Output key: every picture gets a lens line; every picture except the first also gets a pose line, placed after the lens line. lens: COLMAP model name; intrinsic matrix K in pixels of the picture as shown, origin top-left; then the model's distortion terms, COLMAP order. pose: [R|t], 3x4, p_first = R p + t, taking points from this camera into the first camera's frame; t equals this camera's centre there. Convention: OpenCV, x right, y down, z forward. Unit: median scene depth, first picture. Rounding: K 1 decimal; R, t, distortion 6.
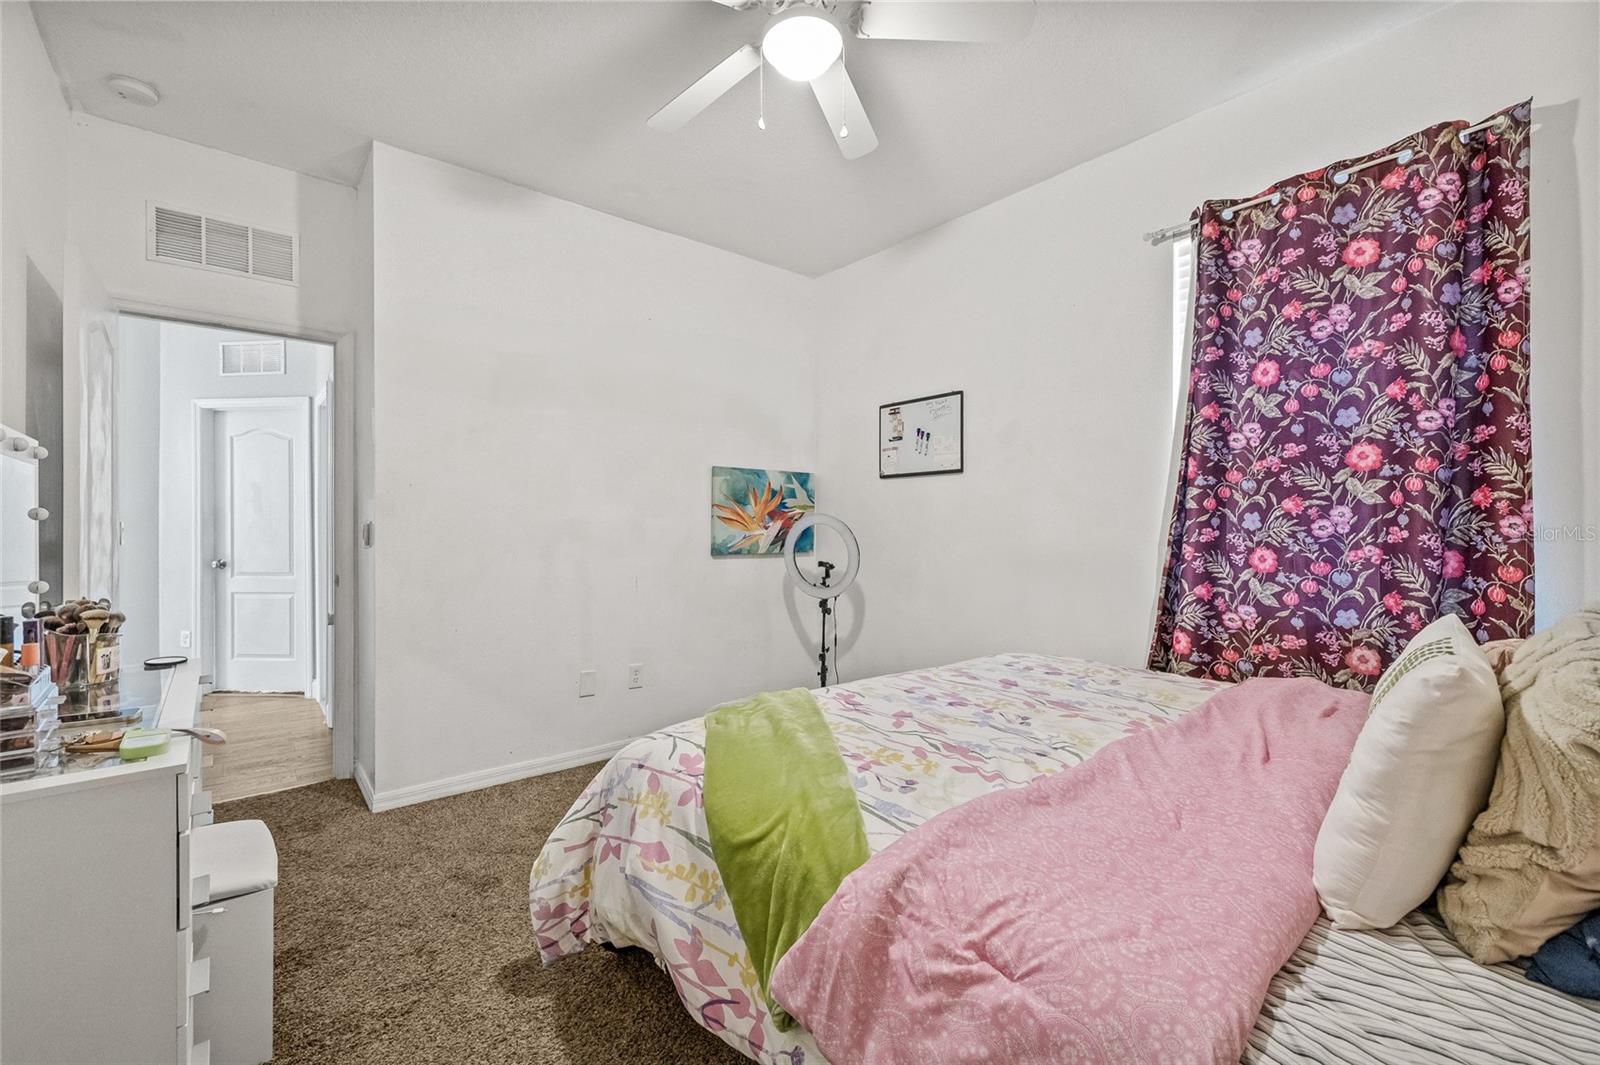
lens RADIAL K [[670.1, 0, 798.8], [0, 670.1, 528.7], [0, 0, 1]] dist [0.000643, 0.000389]
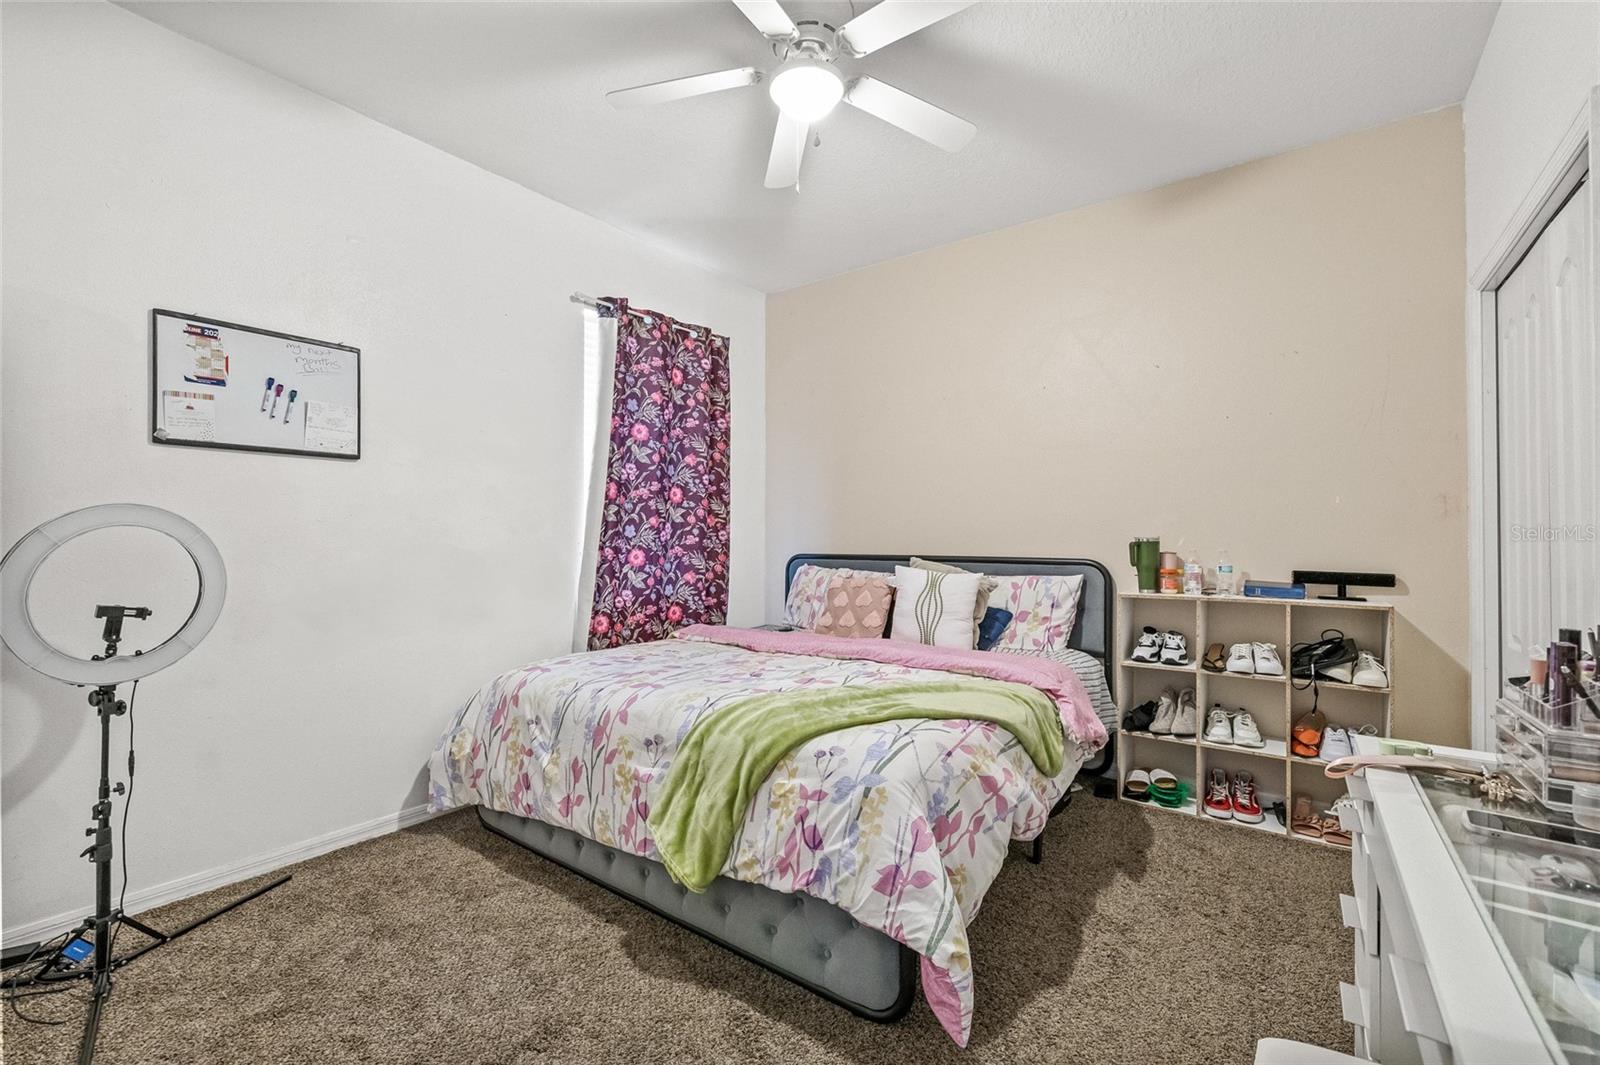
lens RADIAL K [[670.1, 0, 798.8], [0, 670.1, 528.7], [0, 0, 1]] dist [0.000643, 0.000389]
pose [[-0.222399, 0.011428, 0.974889, -0.831933], [-0.000868, 0.999929, -0.011920, 0.000393], [-0.974955, -0.003497, -0.222373, 0.986469]]
